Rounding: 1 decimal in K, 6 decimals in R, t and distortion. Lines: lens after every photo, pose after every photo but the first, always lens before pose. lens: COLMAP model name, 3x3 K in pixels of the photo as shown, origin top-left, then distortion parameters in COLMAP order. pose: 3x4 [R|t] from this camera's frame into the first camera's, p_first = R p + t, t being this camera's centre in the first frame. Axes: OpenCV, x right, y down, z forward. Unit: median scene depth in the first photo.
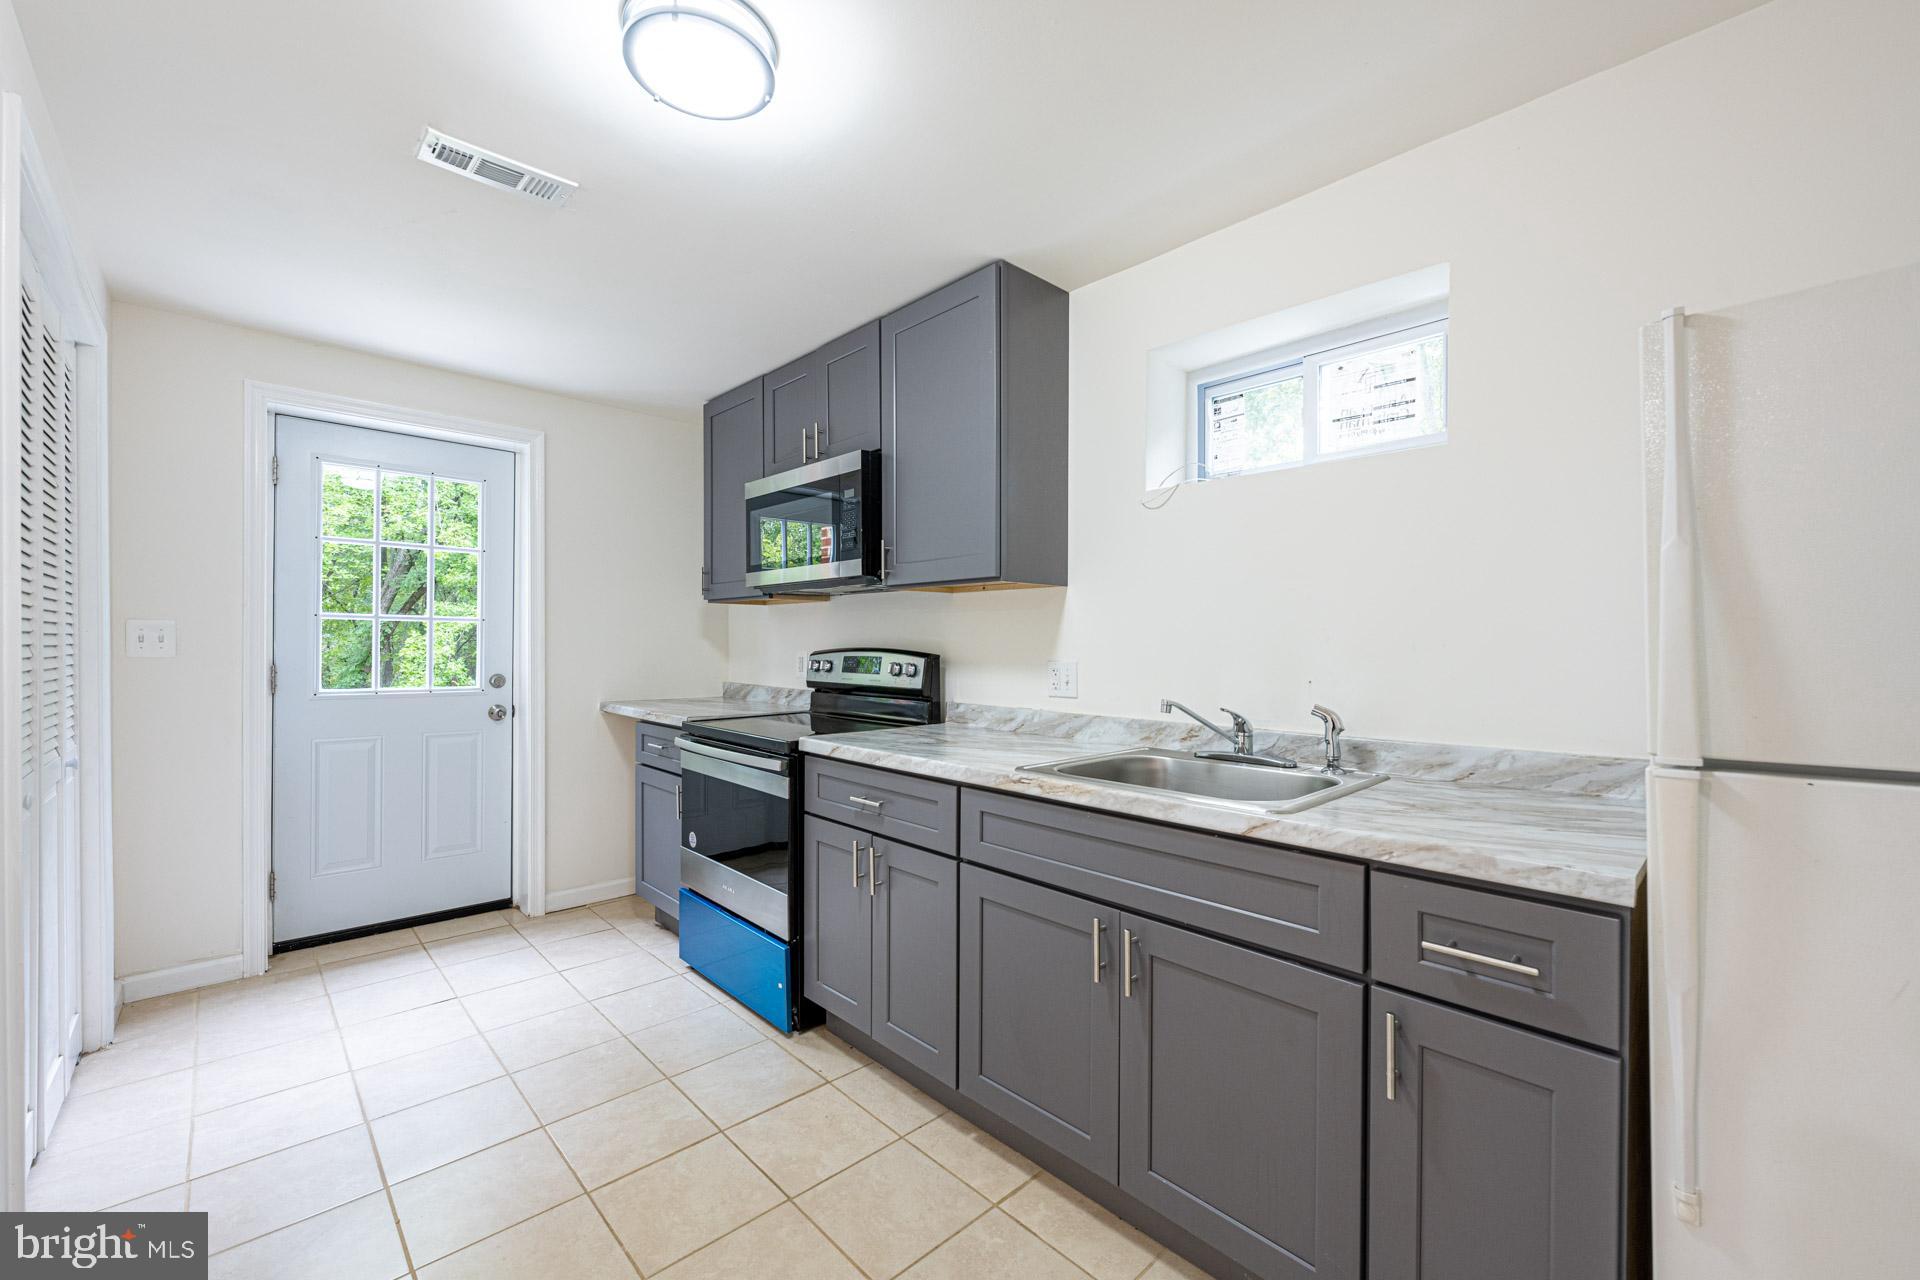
lens RADIAL K [[765.8, 0, 961.9], [0, 765.8, 640.1], [0, 0, 1]] dist [-0.002526, 0.000151]
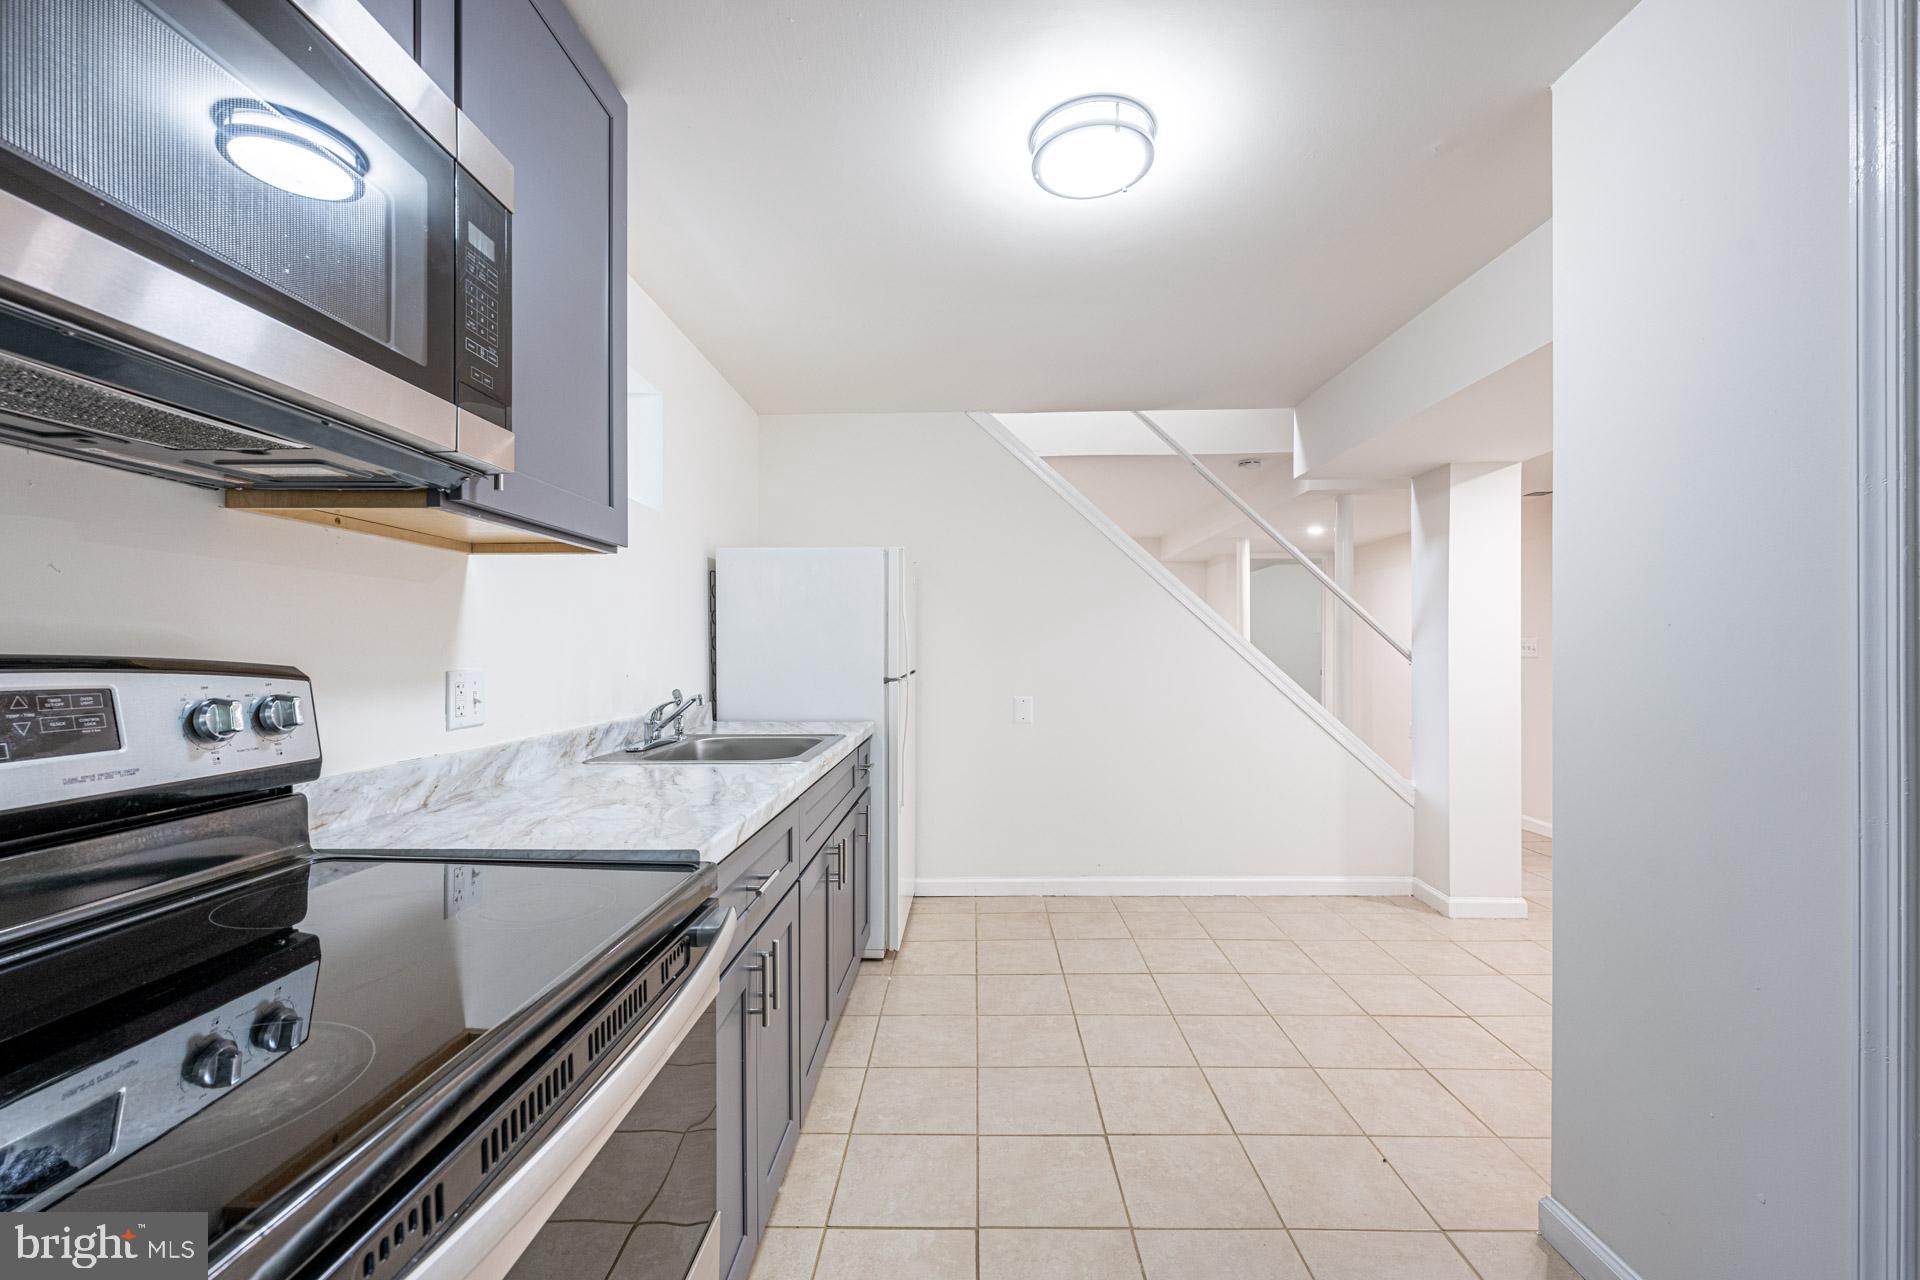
lens RADIAL K [[765.8, 0, 964.6], [0, 765.8, 649.4], [0, 0, 1]] dist [-0.002526, 0.000151]
pose [[-0.701393, 0.000630, 0.712775, -0.585151], [0.001959, 0.999998, 0.001044, 0.009984], [-0.712772, 0.002129, -0.701392, 1.103189]]
